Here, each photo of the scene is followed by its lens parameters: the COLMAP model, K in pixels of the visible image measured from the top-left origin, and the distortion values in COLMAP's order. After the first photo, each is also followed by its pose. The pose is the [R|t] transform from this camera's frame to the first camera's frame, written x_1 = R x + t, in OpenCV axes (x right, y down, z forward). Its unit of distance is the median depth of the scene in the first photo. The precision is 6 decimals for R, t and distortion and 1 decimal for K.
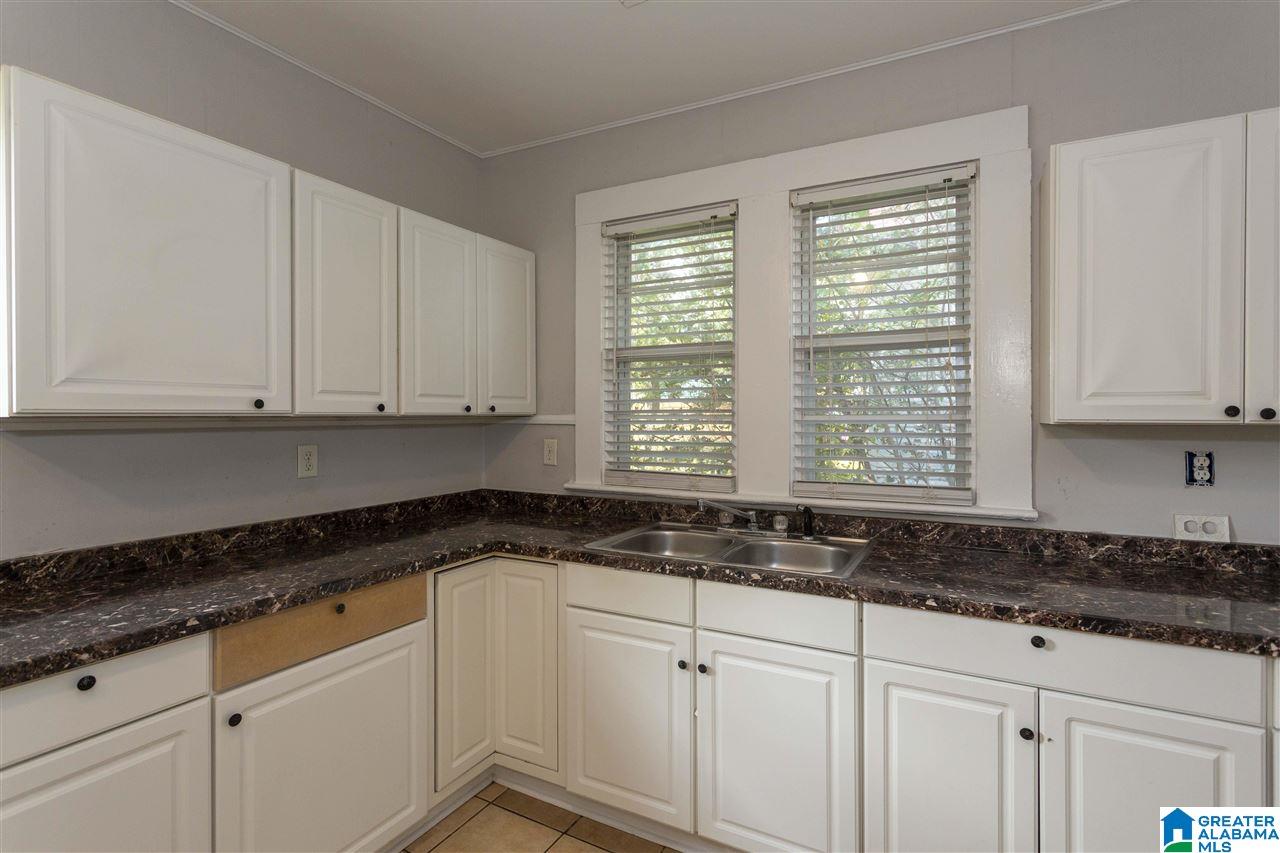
lens RADIAL K [[621.4, 0, 672.5], [0, 621.4, 416.1], [0, 0, 1]] dist [-0.004226, 0.005153]
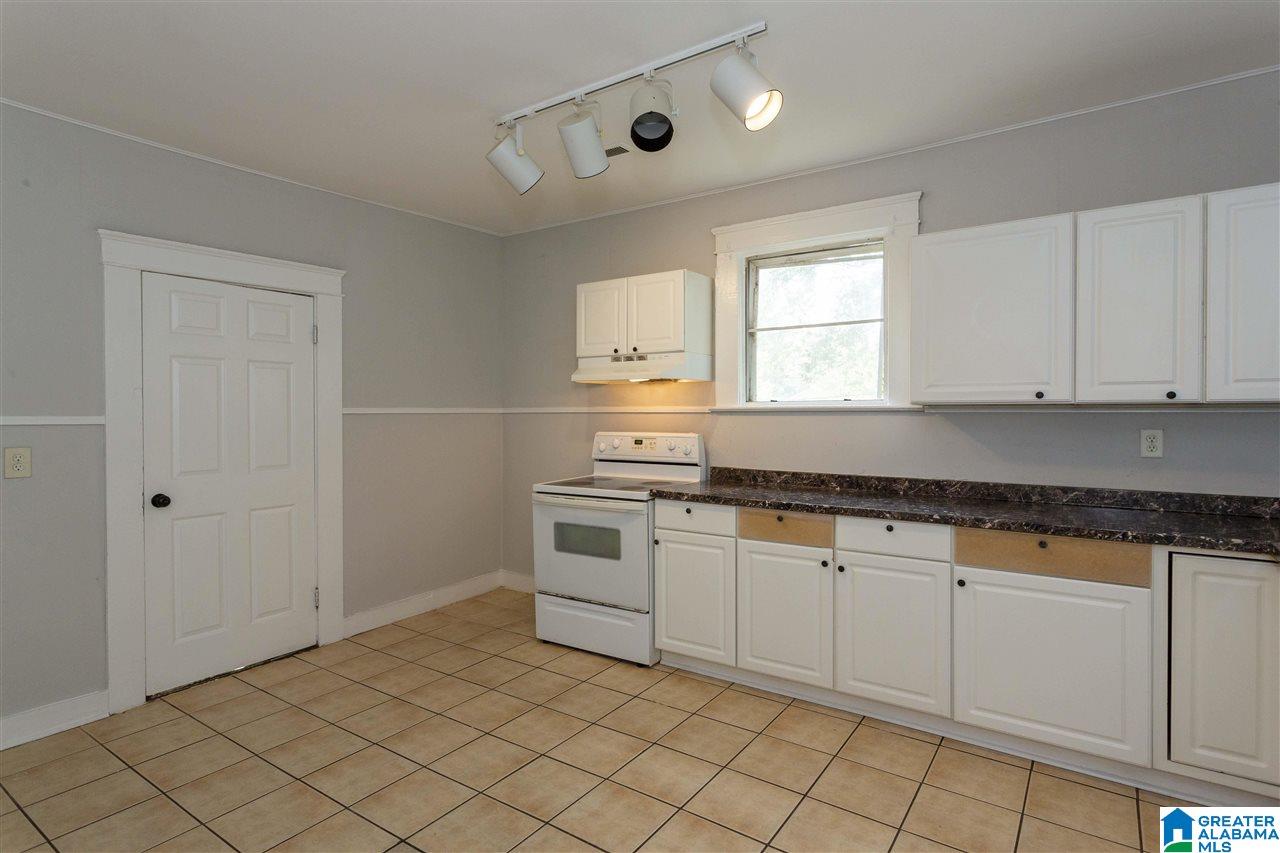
lens RADIAL K [[636.3, 0, 633.2], [0, 636.3, 421.9], [0, 0, 1]] dist [0.000506, 0.001800]
pose [[-0.122337, 0.017627, -0.992332, 0.834956], [0.000197, 0.999843, 0.017736, 0.014566], [0.992489, 0.001974, -0.122322, 0.243027]]
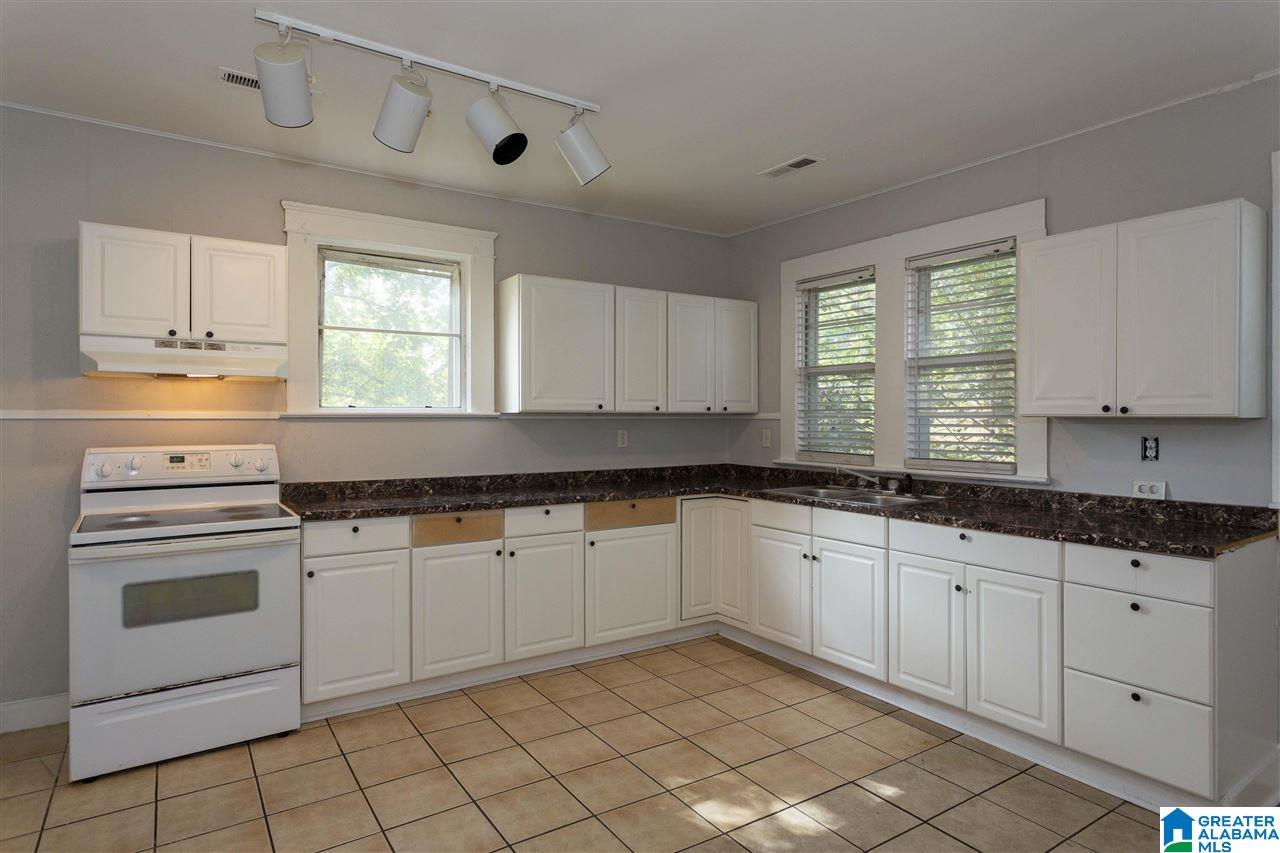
lens RADIAL K [[695.8, 0, 638.7], [0, 695.8, 420.6], [0, 0, 1]] dist [0.001870, 0.002461]
pose [[0.865098, 0.005053, -0.501578, 0.555847], [-0.003123, 0.999984, 0.004688, 0.013692], [0.501593, -0.002489, 0.865100, -0.863098]]
